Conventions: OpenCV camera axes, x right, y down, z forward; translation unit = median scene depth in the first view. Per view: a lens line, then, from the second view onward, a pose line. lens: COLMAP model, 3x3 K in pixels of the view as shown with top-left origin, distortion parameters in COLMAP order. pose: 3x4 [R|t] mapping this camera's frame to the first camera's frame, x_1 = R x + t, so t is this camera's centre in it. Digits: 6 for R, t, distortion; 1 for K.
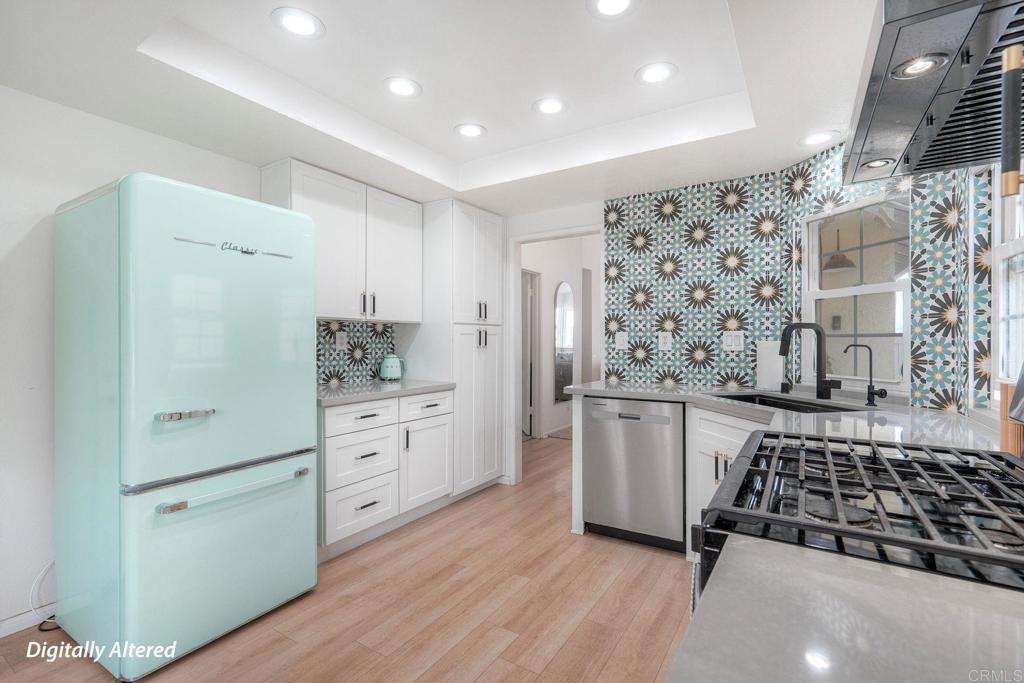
lens RADIAL K [[468.2, 0, 513.4], [0, 468.2, 338.3], [0, 0, 1]] dist [-0.007289, 0.000811]
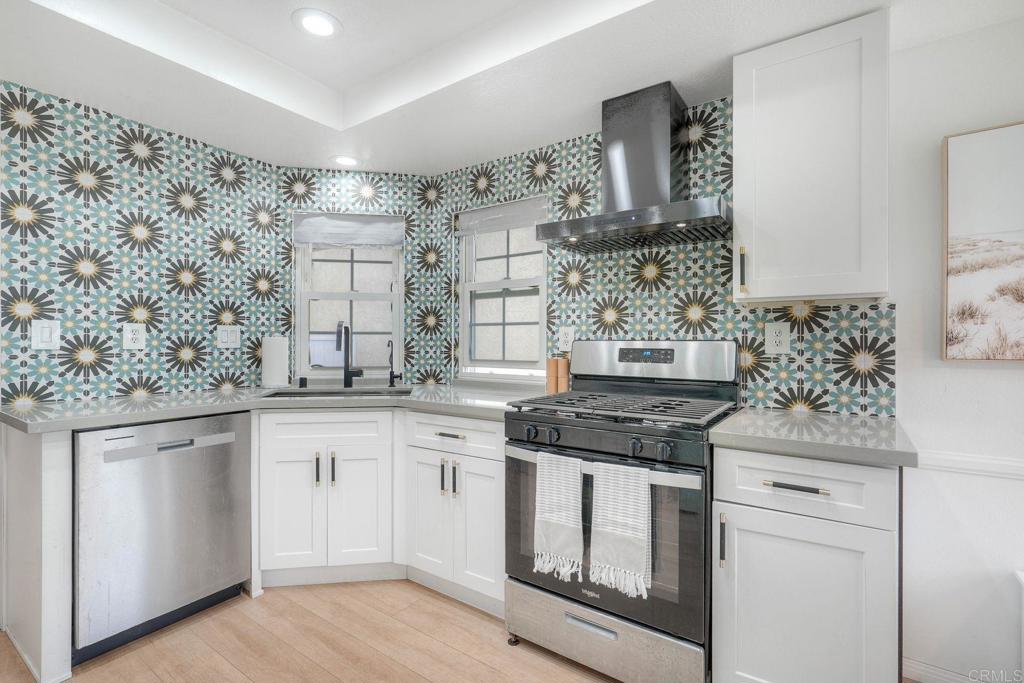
lens RADIAL K [[468.2, 0, 513.4], [0, 468.2, 338.3], [0, 0, 1]] dist [-0.007289, 0.000811]
pose [[0.037438, 0.007371, 0.999272, -0.373064], [-0.007540, 0.999946, -0.007094, 0.010313], [-0.999270, -0.007269, 0.037492, 0.426278]]
